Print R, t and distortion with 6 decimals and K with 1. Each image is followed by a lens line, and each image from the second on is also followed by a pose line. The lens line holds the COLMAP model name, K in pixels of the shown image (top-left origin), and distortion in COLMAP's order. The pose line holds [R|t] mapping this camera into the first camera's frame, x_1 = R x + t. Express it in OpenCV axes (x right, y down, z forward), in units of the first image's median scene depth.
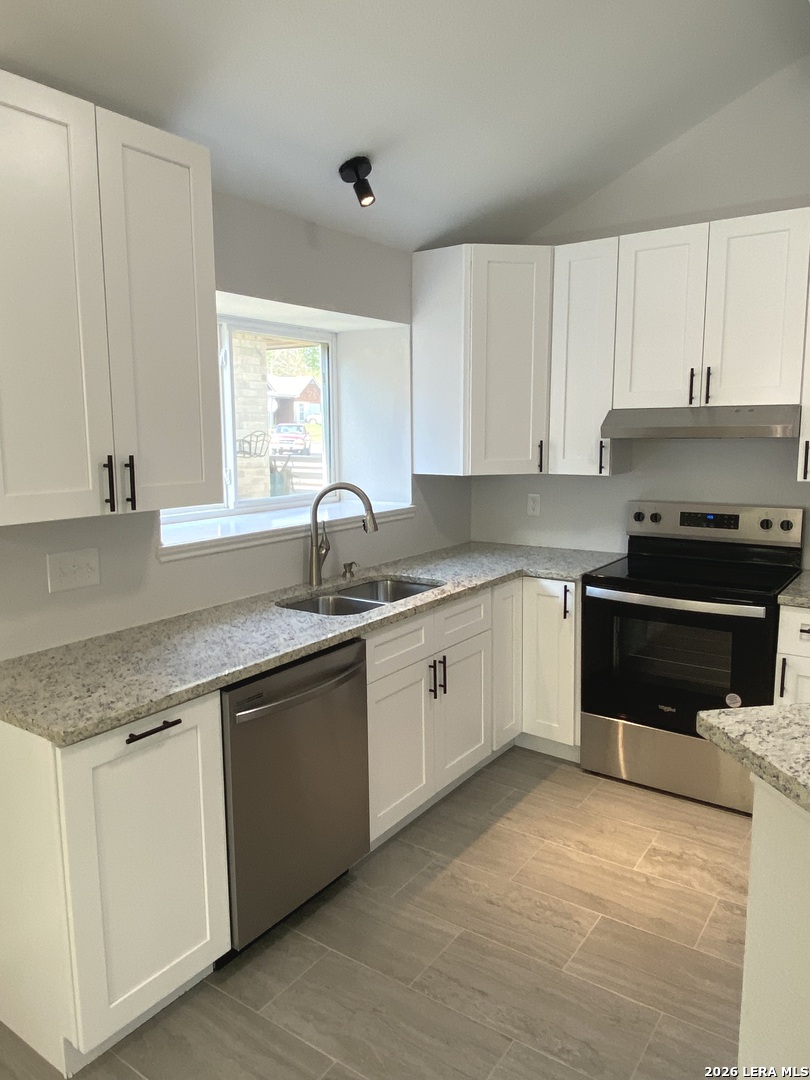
lens RADIAL K [[745.4, 0, 405.0], [0, 745.4, 540.0], [0, 0, 1]] dist [0.079742, -0.088622]
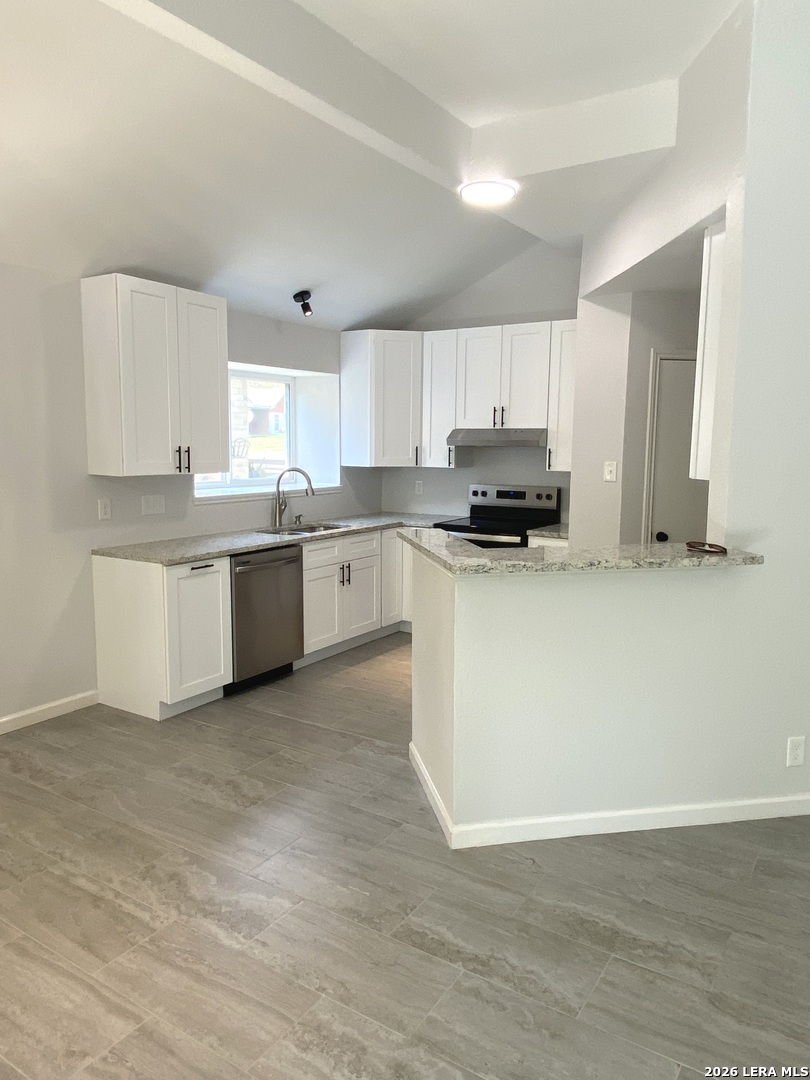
lens RADIAL K [[745.4, 0, 405.0], [0, 745.4, 540.0], [0, 0, 1]] dist [0.079742, -0.088622]
pose [[0.999314, 0.013215, 0.034591, 0.114592], [-0.012645, 0.999782, -0.016636, 0.116452], [-0.034803, 0.016187, 0.999263, -0.738700]]
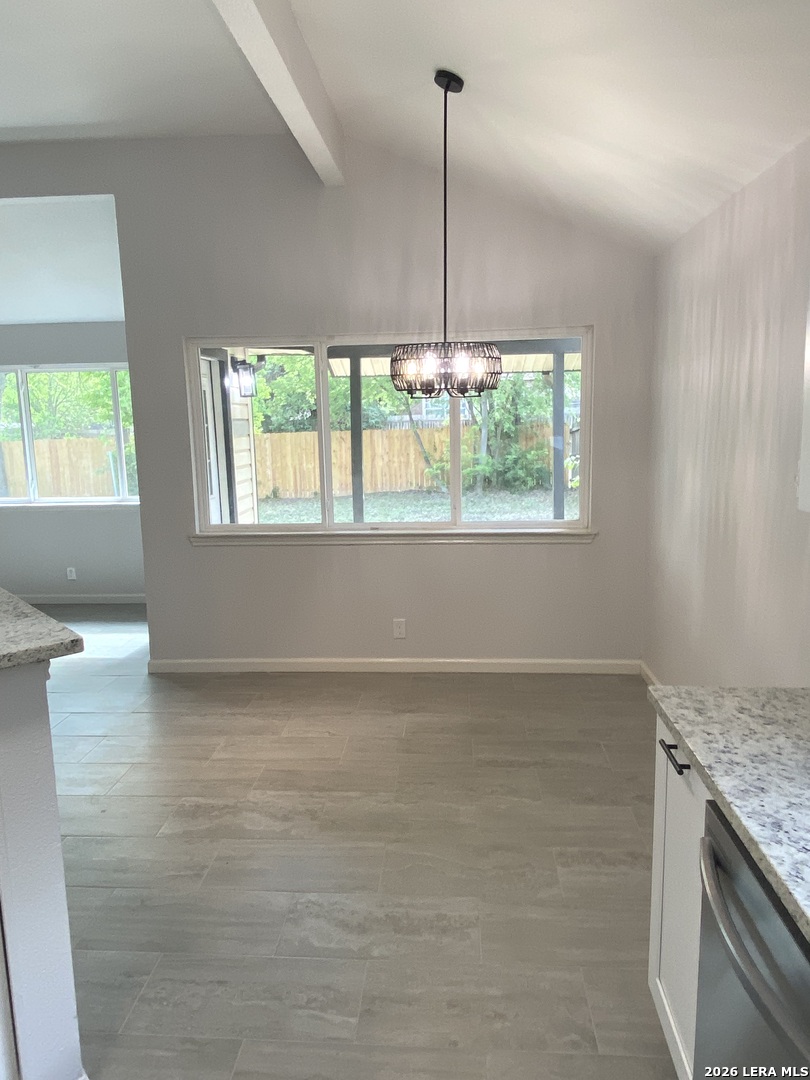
lens RADIAL K [[745.4, 0, 405.0], [0, 745.4, 540.0], [0, 0, 1]] dist [0.079742, -0.088622]
pose [[-0.853955, 0.111554, -0.508248, 0.204473], [-0.046590, 0.956434, 0.288207, -0.131931], [0.518256, 0.269795, -0.811555, 0.858125]]
